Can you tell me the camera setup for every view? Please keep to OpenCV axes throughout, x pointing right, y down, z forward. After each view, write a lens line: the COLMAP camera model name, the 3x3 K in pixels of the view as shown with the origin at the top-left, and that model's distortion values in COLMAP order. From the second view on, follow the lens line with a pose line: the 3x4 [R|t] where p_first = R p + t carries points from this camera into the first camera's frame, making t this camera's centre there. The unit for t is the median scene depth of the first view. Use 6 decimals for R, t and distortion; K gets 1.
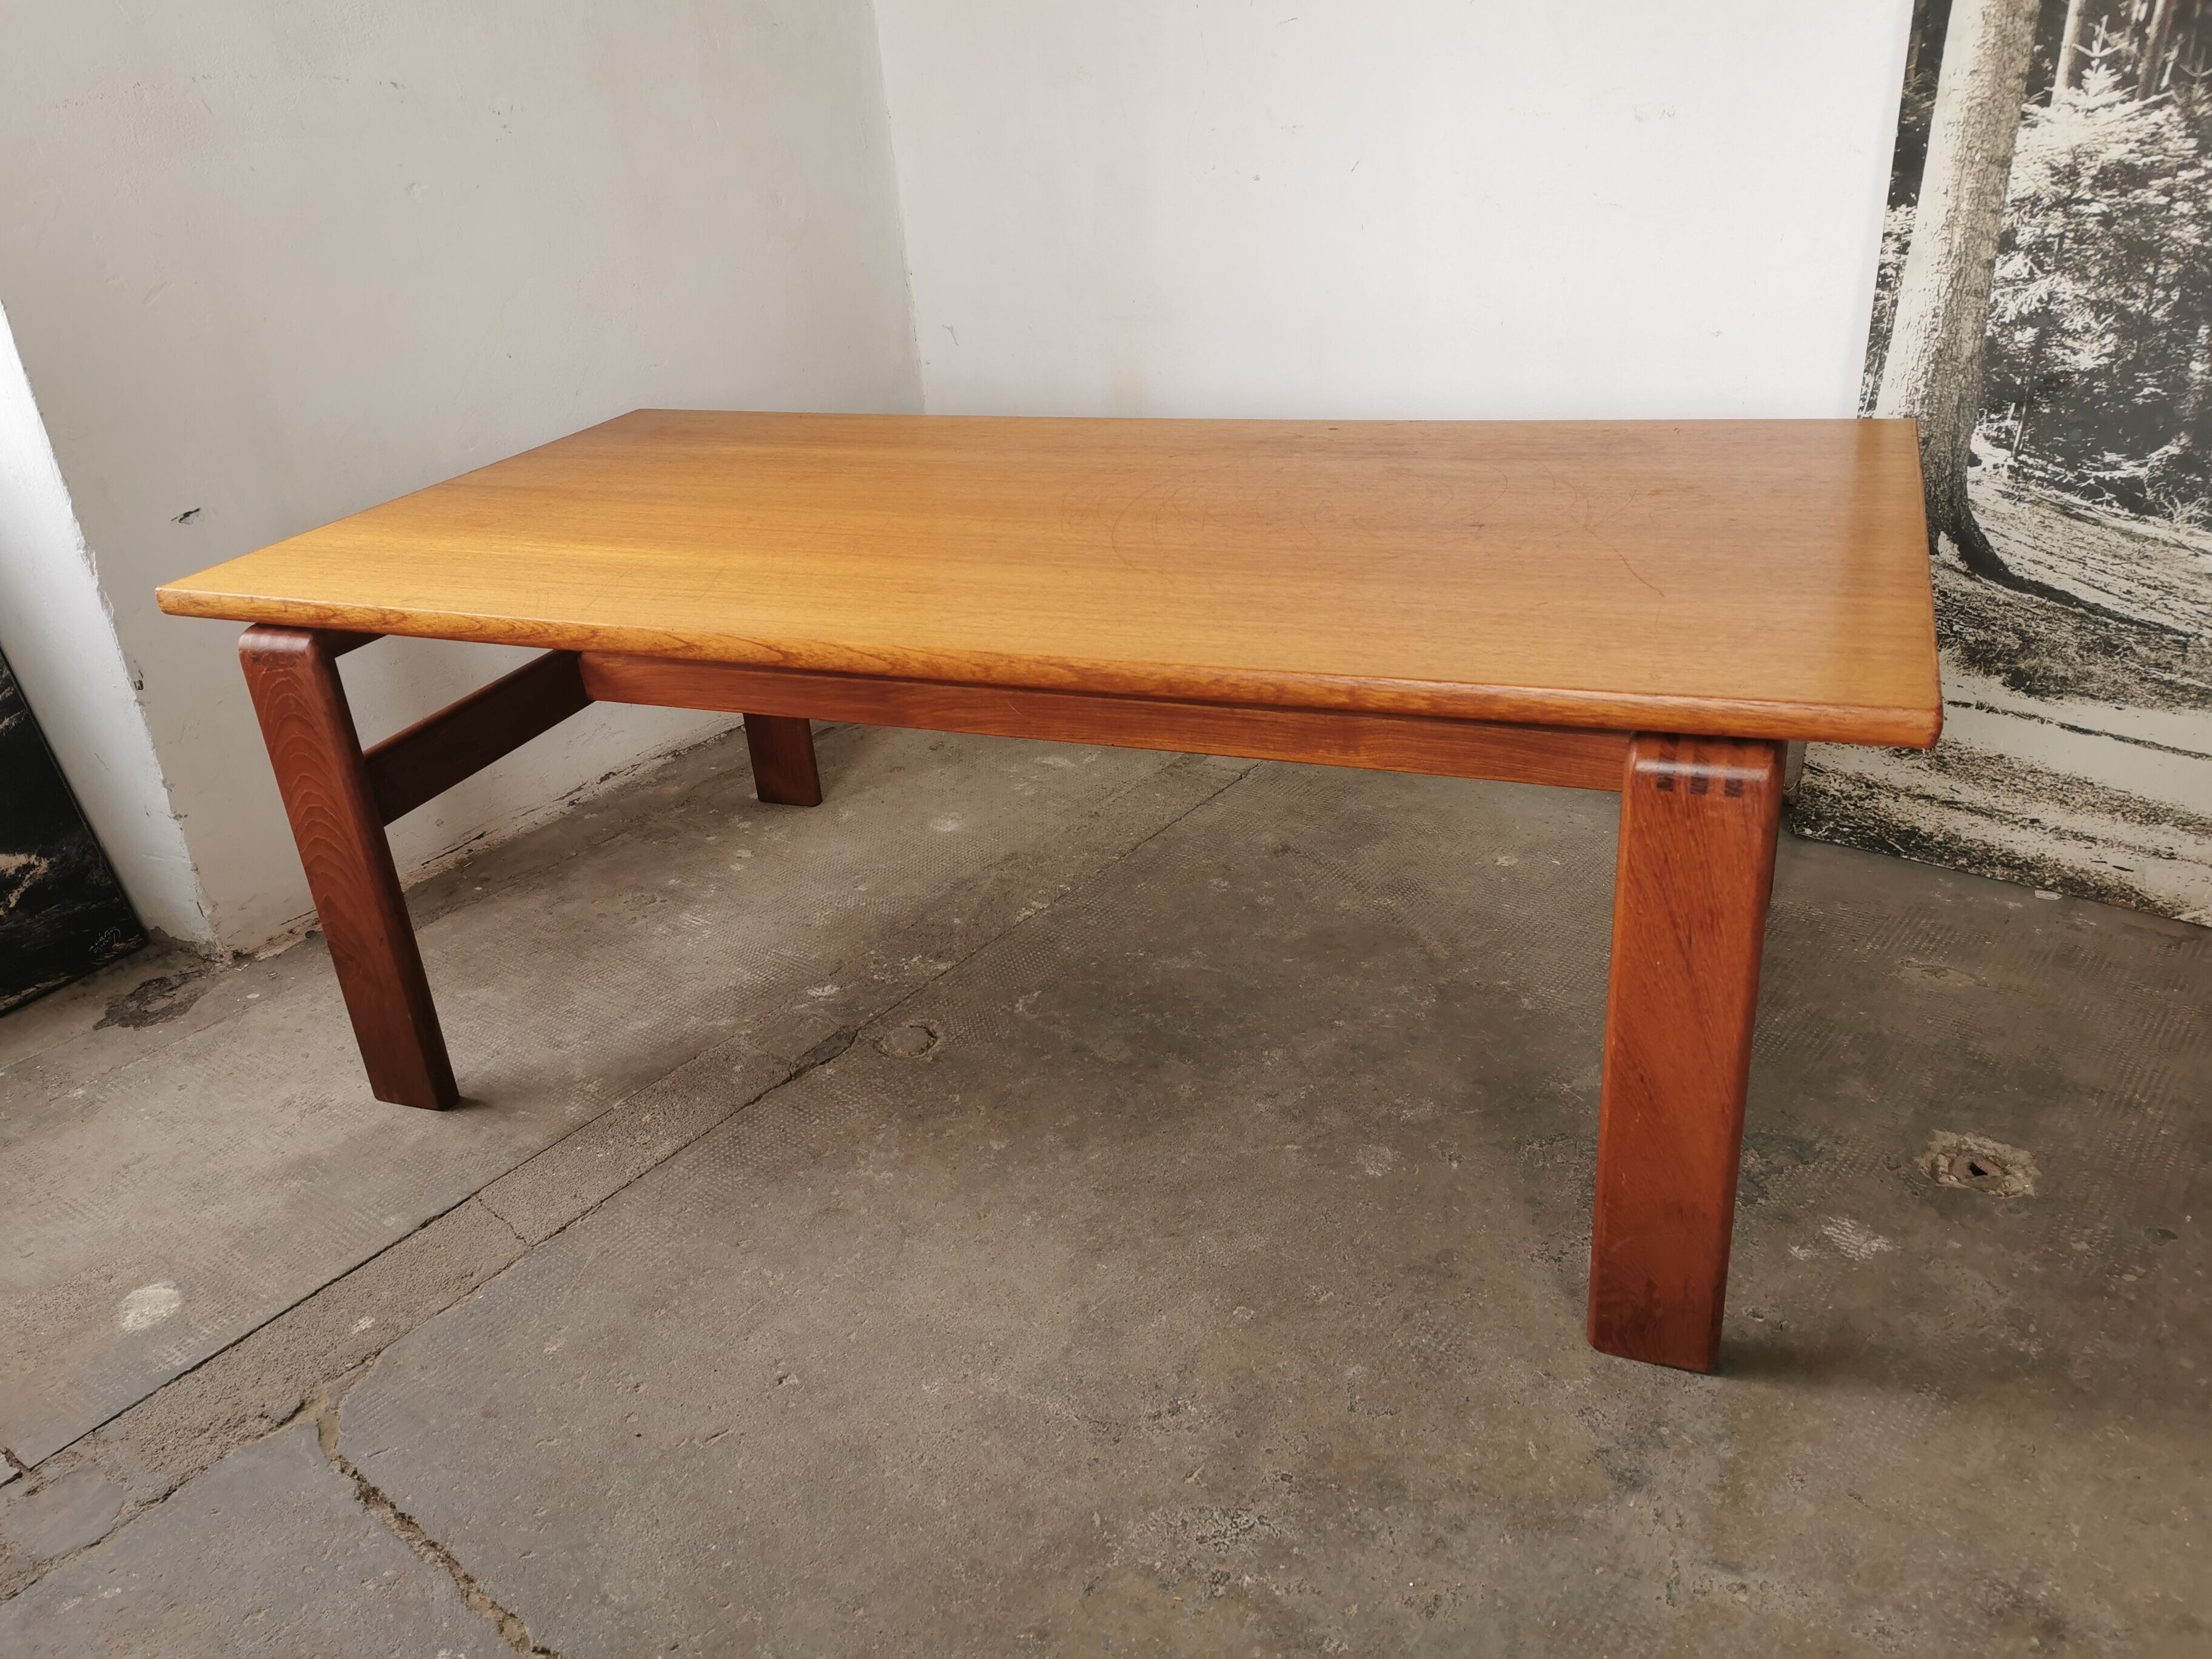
lens RADIAL K [[1702.3, 0, 1096.0], [0, 1702.3, 832.1], [0, 0, 1]] dist [0.064834, -0.087959]
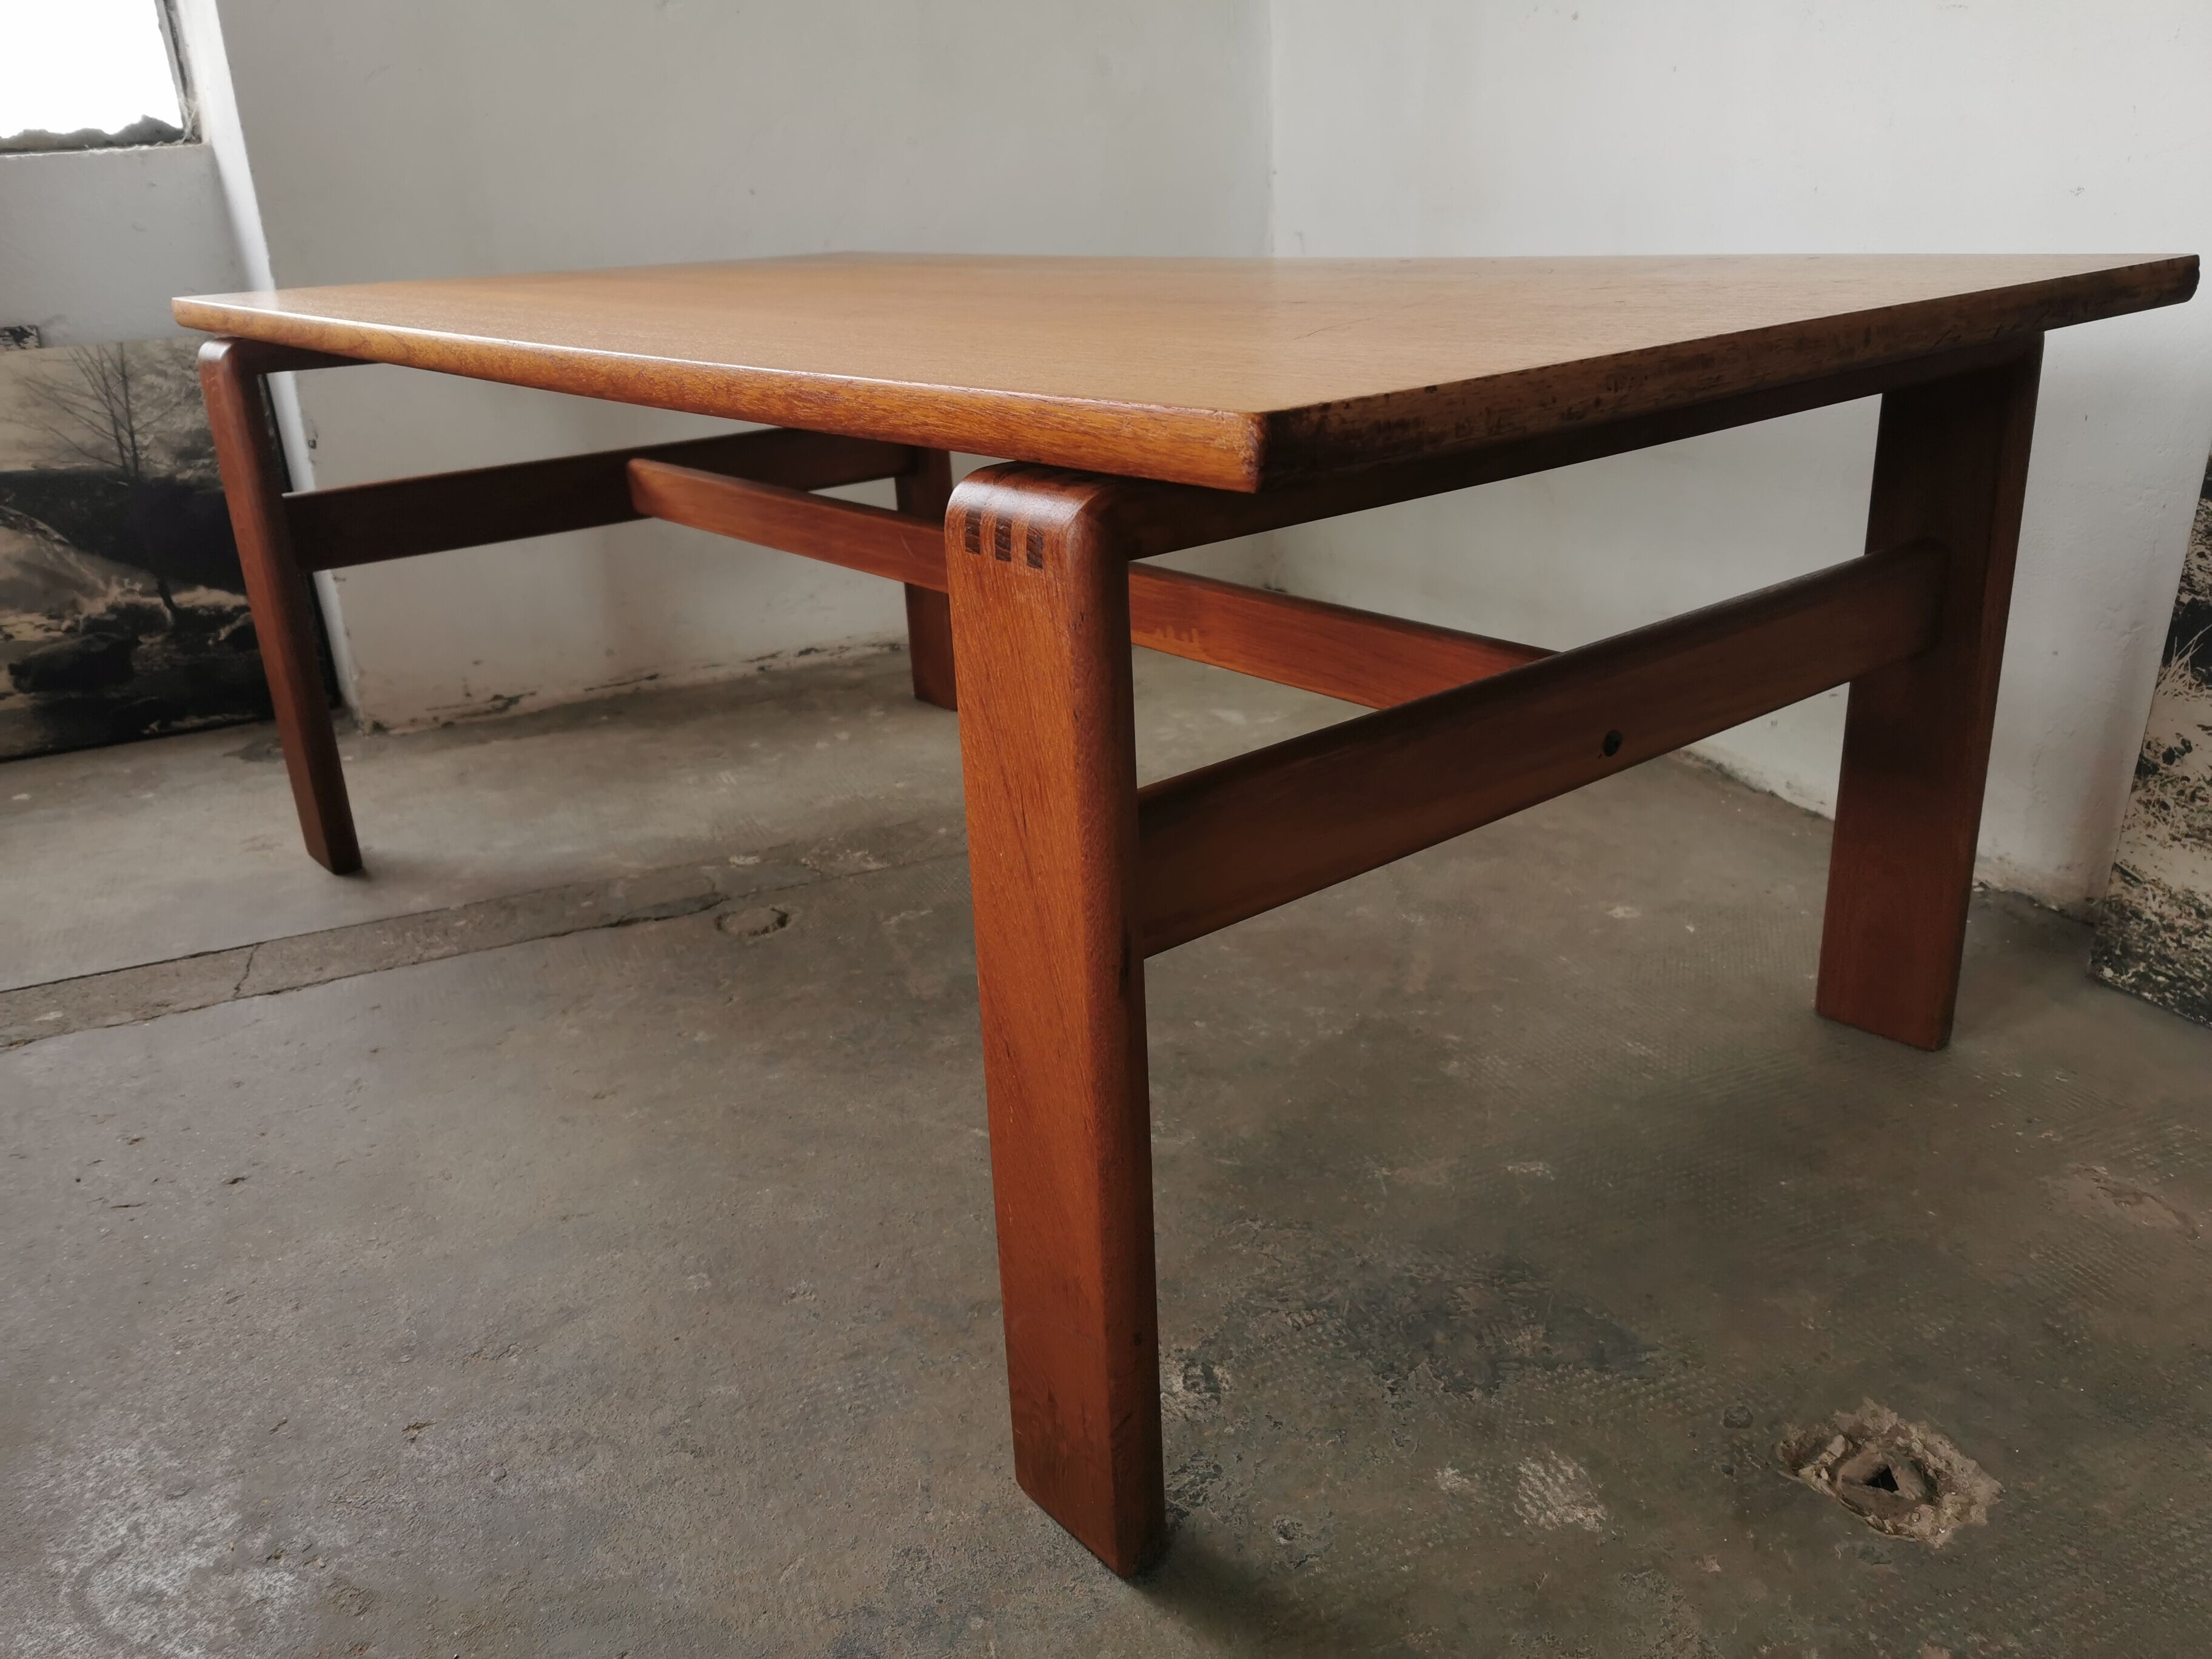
lens RADIAL K [[1713.6, 0, 1100.5], [0, 1713.6, 829.7], [0, 0, 1]] dist [0.062096, -0.098073]
pose [[0.874901, 0.204313, -0.439096, 0.426173], [-0.228070, 0.973644, -0.001390, 0.040570], [0.427239, 0.101360, 0.898439, 0.305756]]
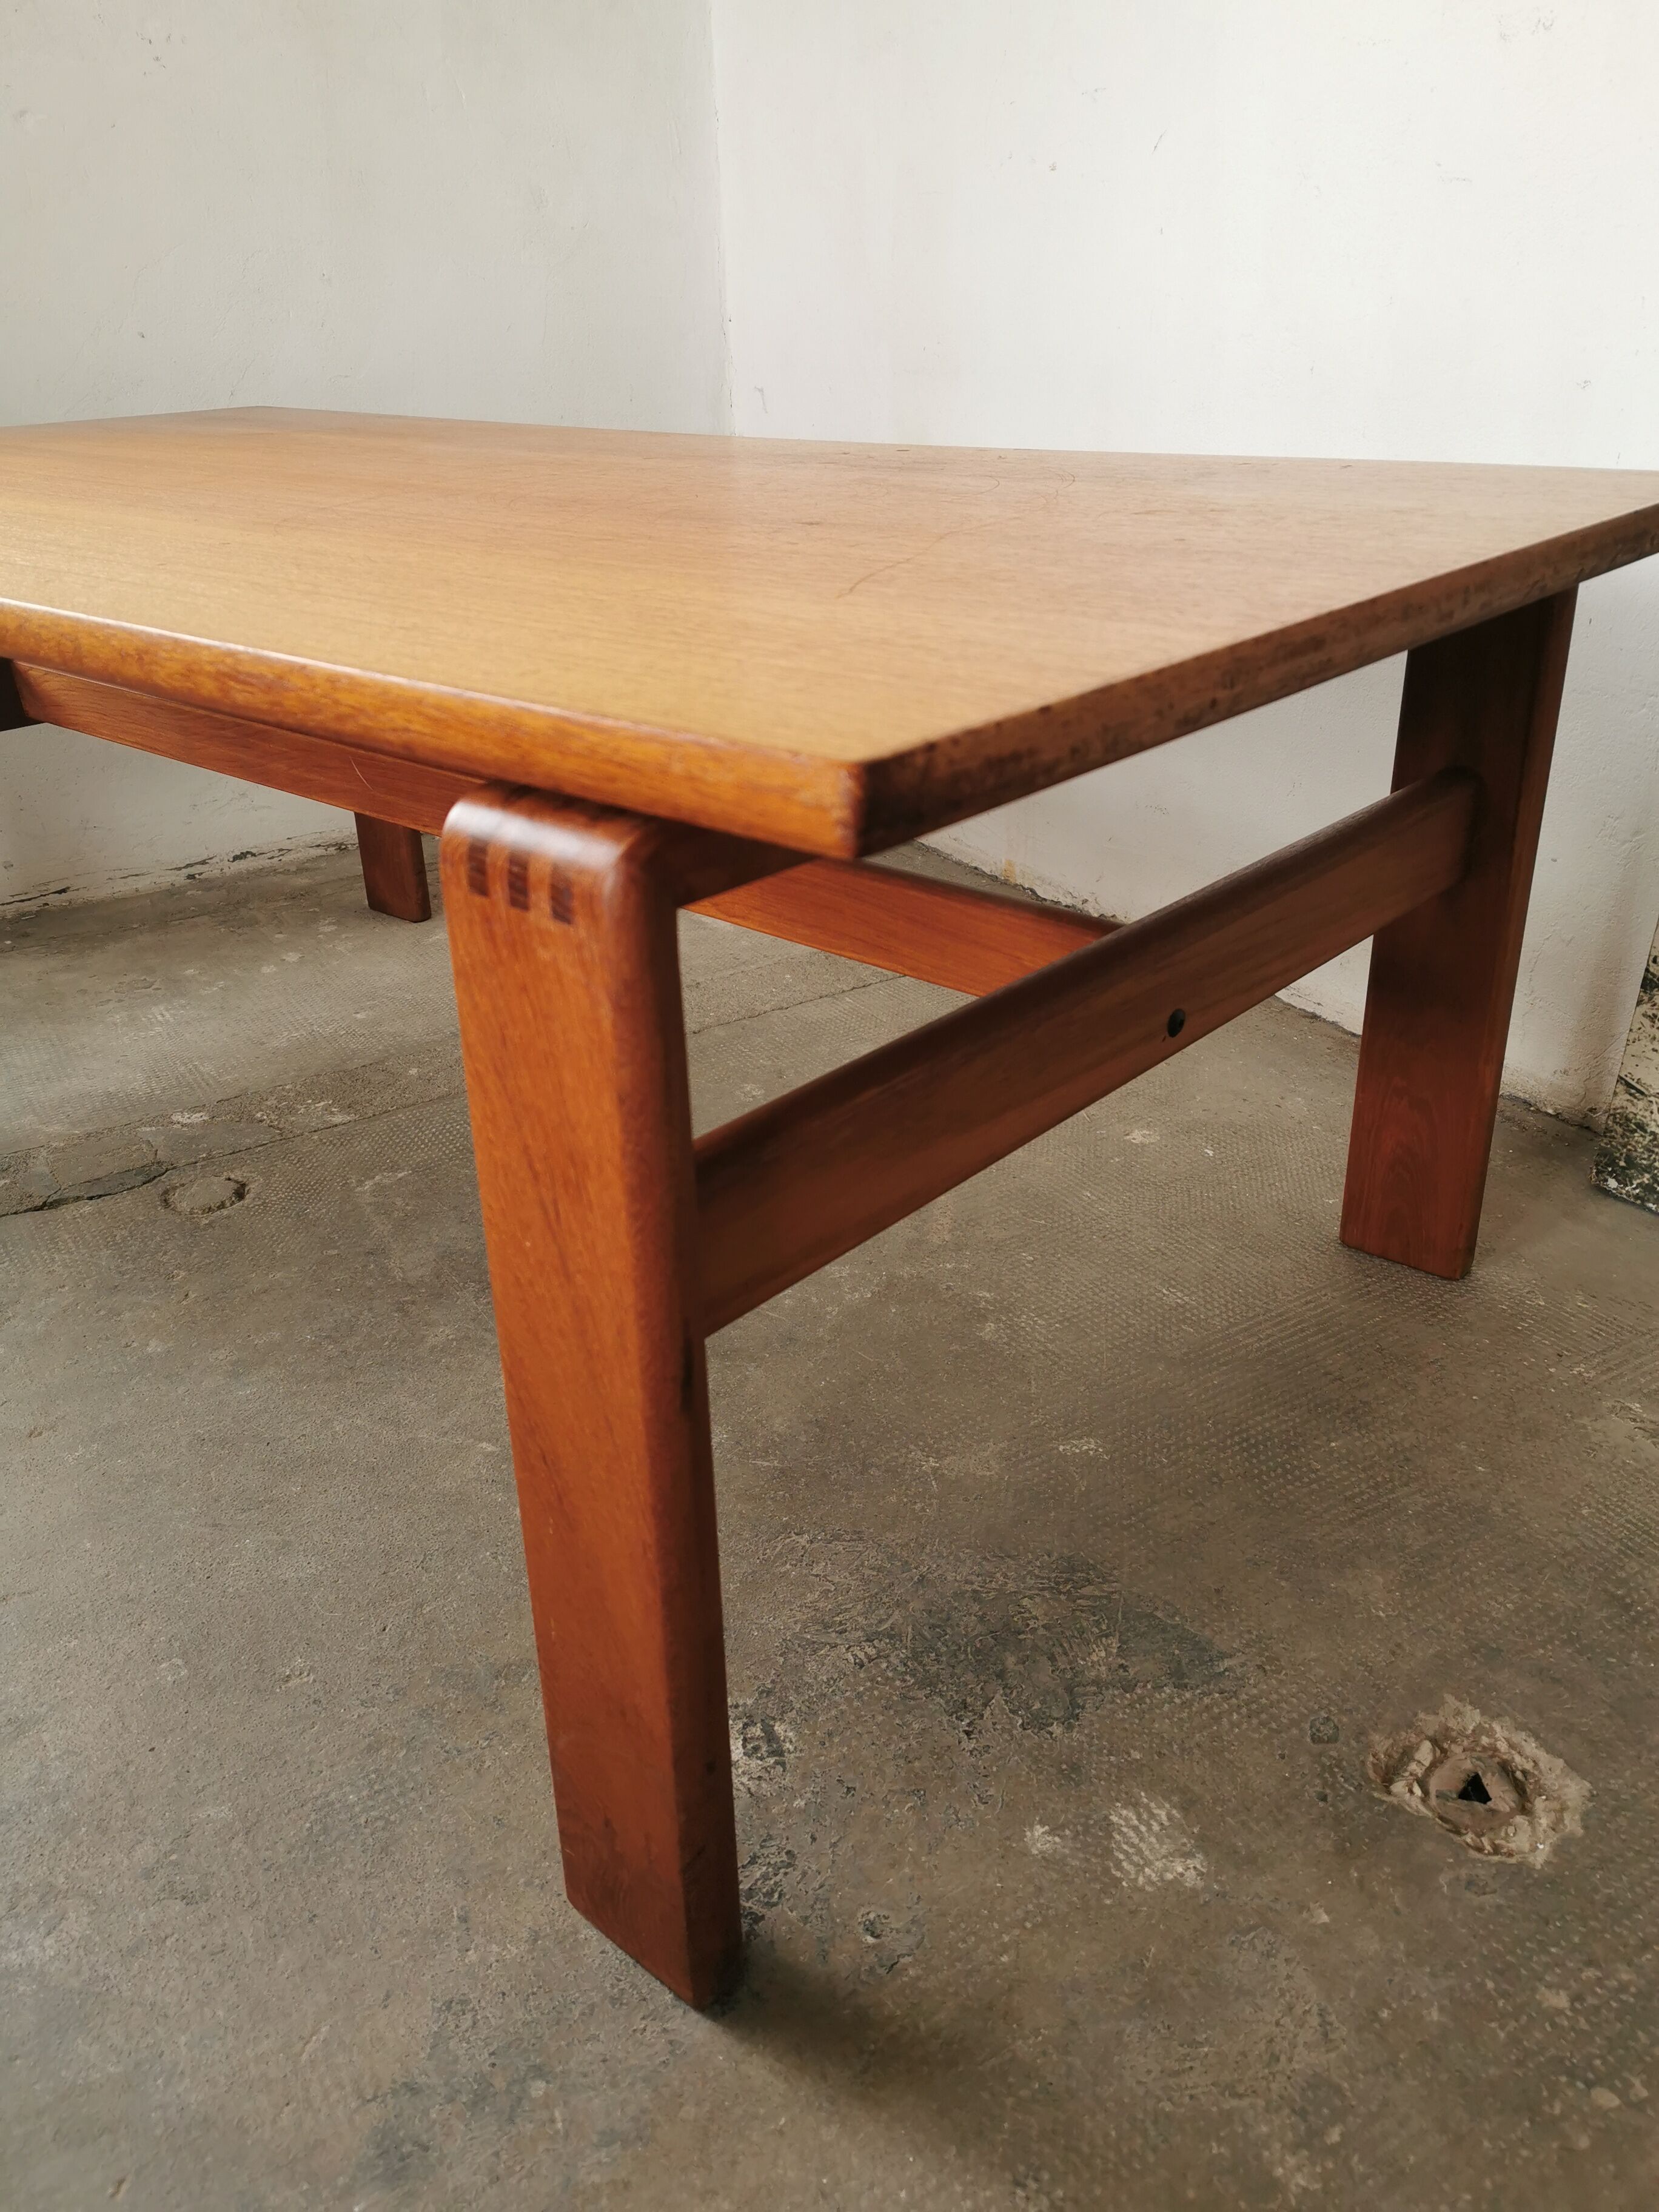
lens RADIAL K [[1698.7, 0, 828.5], [0, 1698.7, 1095.1], [0, 0, 1]] dist [0.067658, -0.103913]
pose [[0.940747, 0.190434, -0.280590, 0.371341], [-0.187087, 0.981572, 0.038930, -0.003529], [0.282833, 0.015872, 0.959038, 0.356219]]
